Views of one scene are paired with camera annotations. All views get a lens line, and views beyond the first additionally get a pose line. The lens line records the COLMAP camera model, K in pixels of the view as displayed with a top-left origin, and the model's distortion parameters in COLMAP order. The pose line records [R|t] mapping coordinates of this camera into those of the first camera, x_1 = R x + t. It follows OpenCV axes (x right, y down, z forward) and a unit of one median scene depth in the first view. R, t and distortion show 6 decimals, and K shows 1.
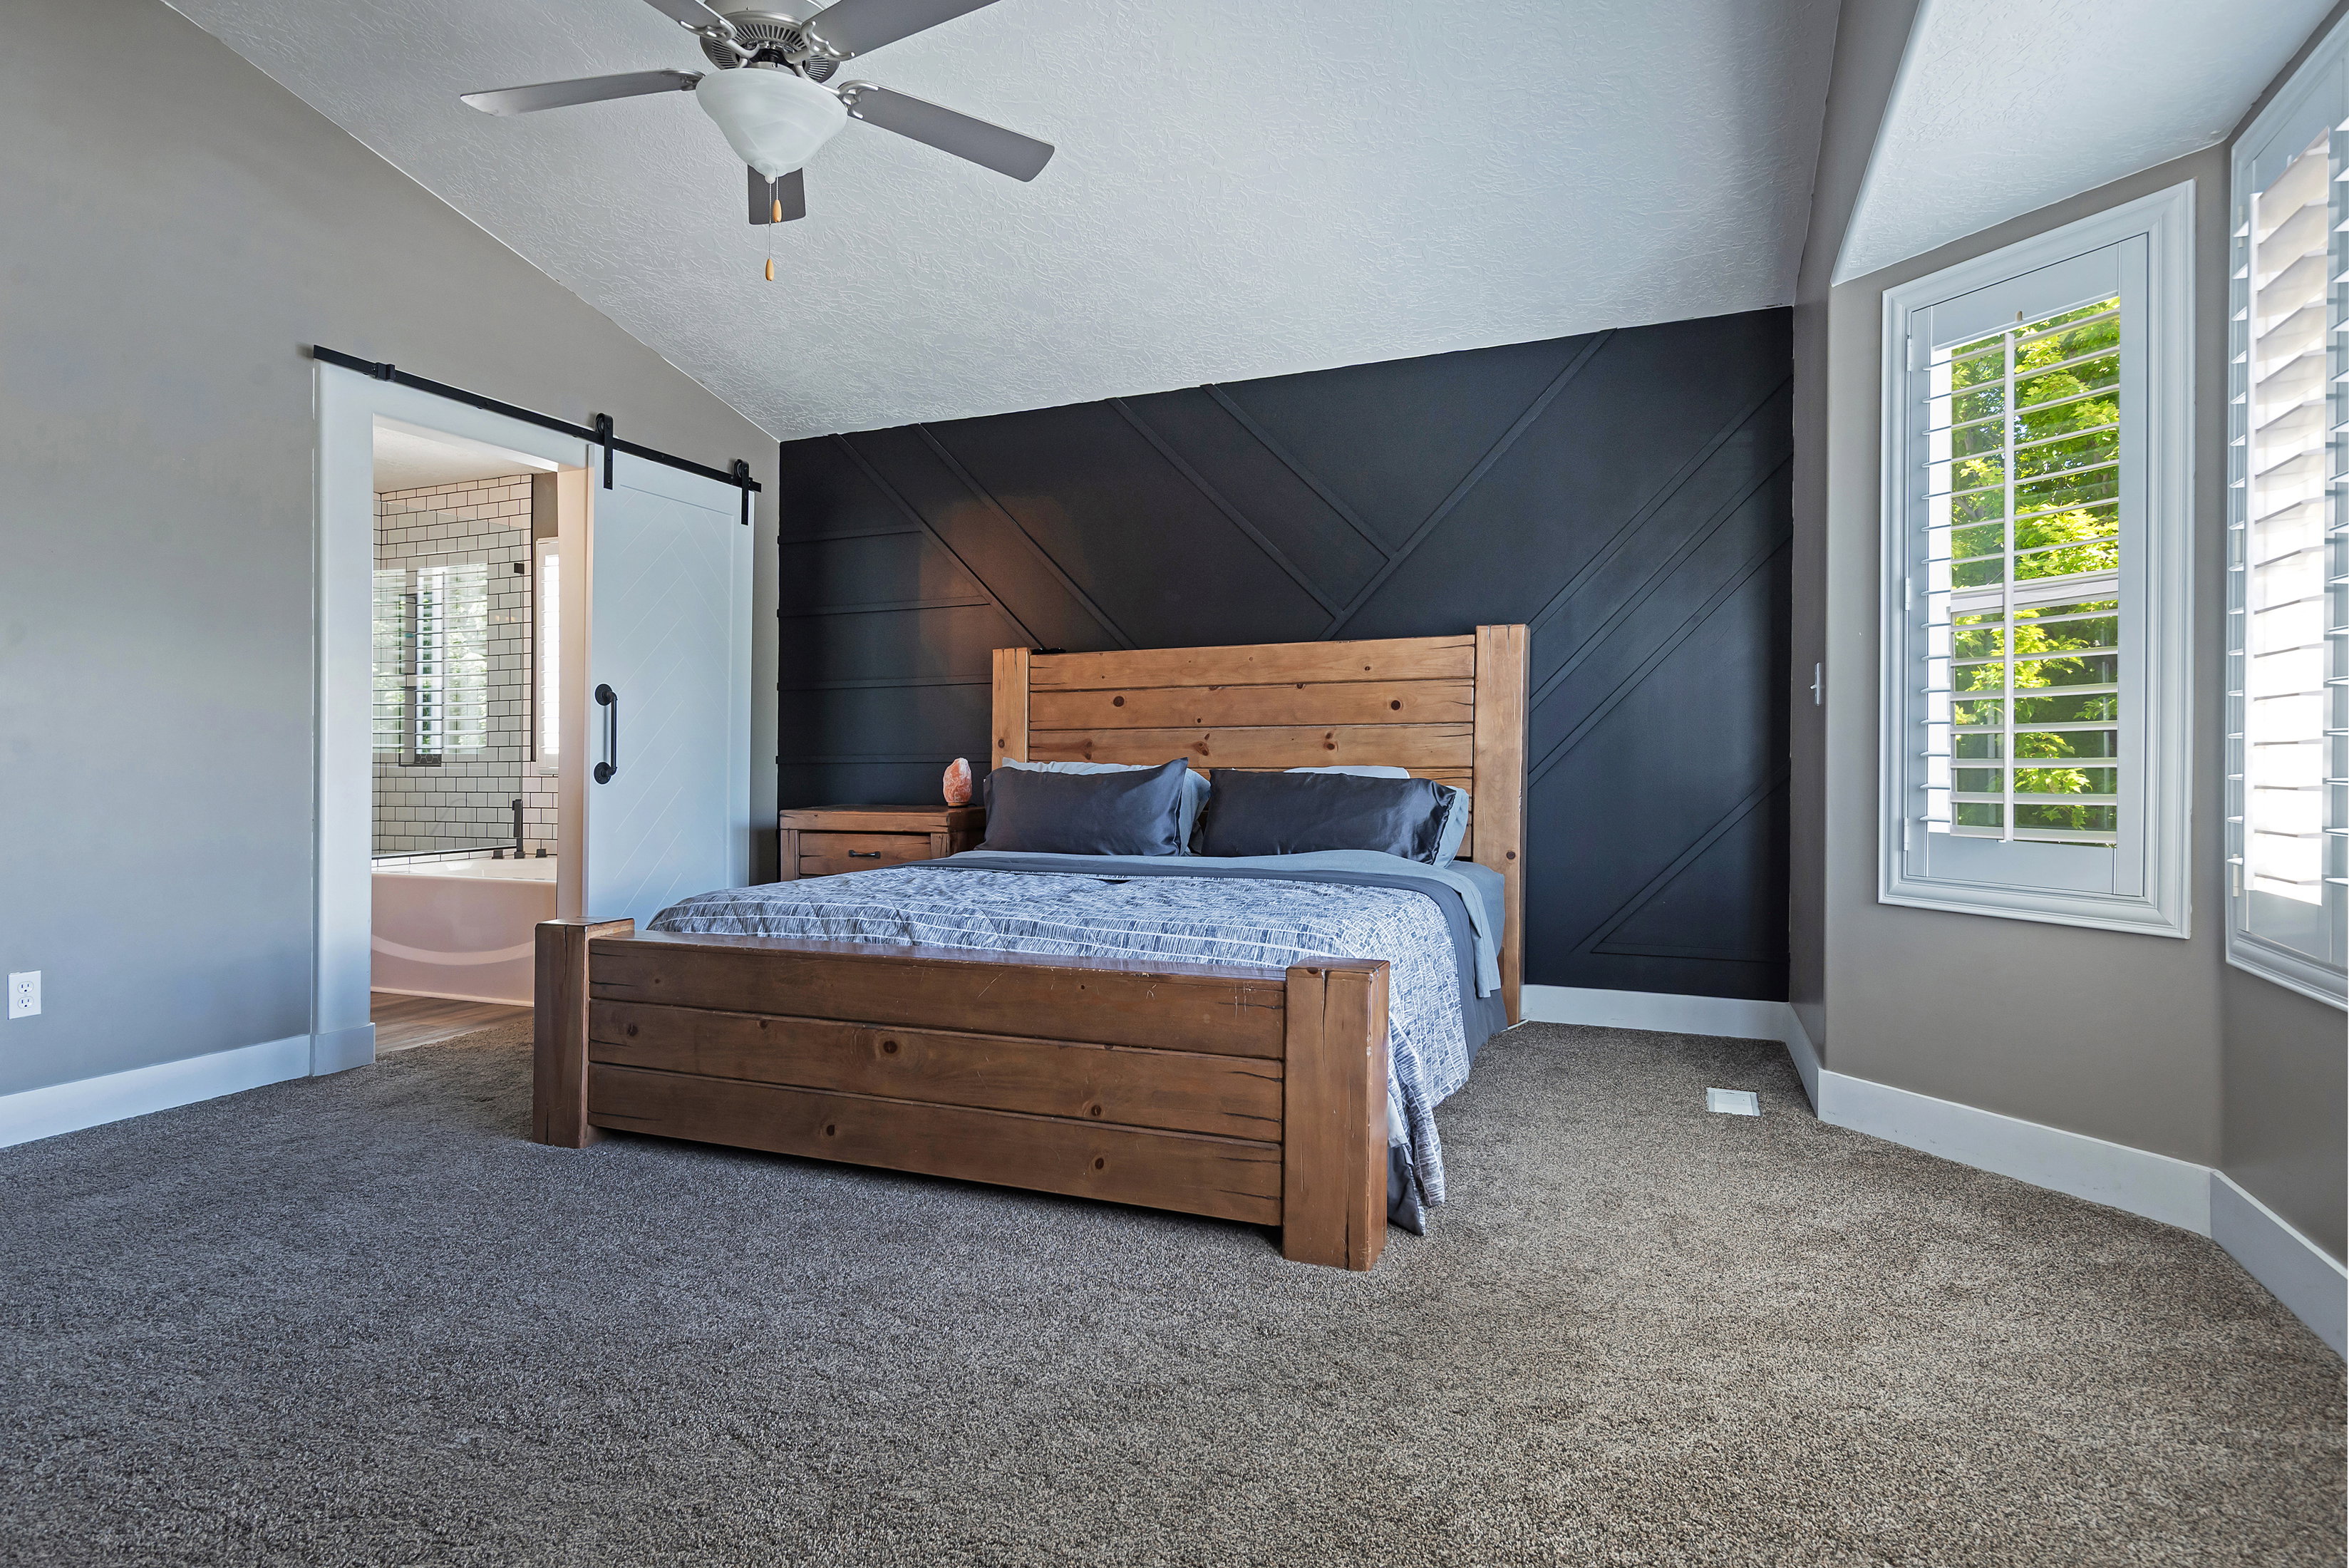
lens RADIAL K [[1298.4, 0, 1170.6], [0, 1298.4, 744.6], [0, 0, 1]] dist [0.028349, -0.008874]
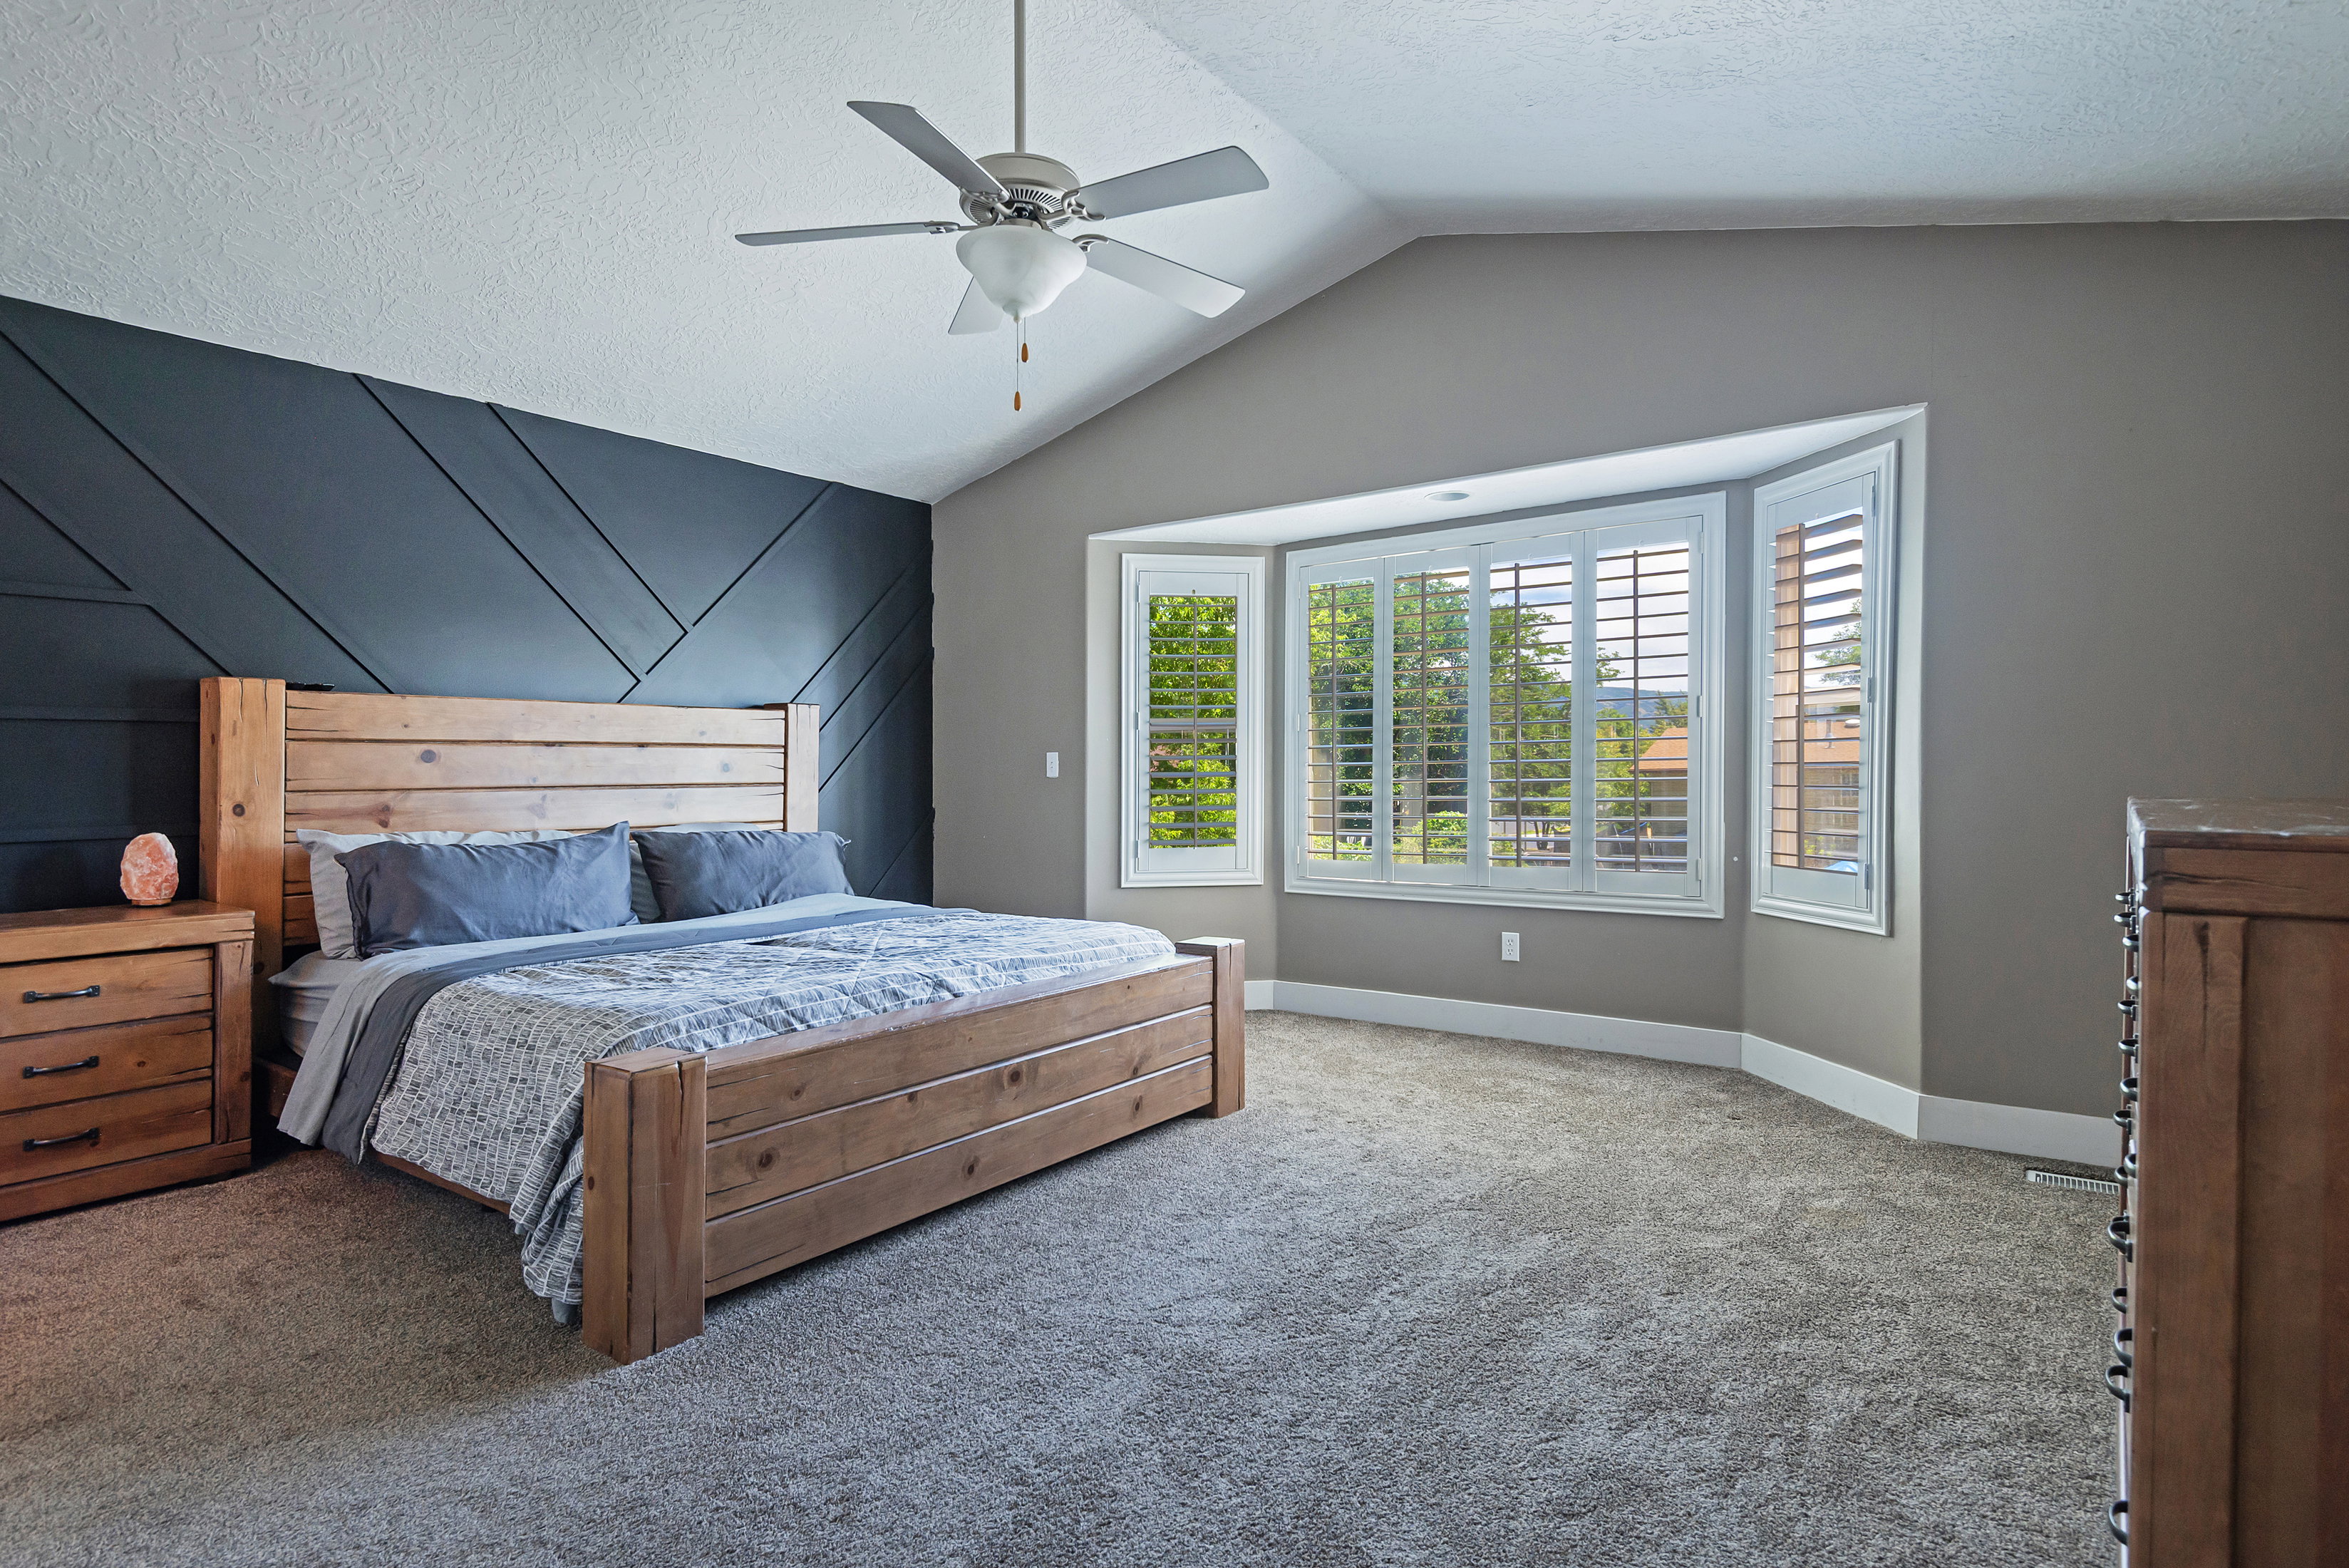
lens RADIAL K [[1298.4, 0, 1179.4], [0, 1298.4, 786.7], [0, 0, 1]] dist [0.028349, -0.008874]
pose [[0.186823, -0.008965, 0.982353, -0.779801], [-0.006685, 0.999924, 0.010396, -0.025748], [-0.982371, -0.008509, 0.186749, 0.367490]]
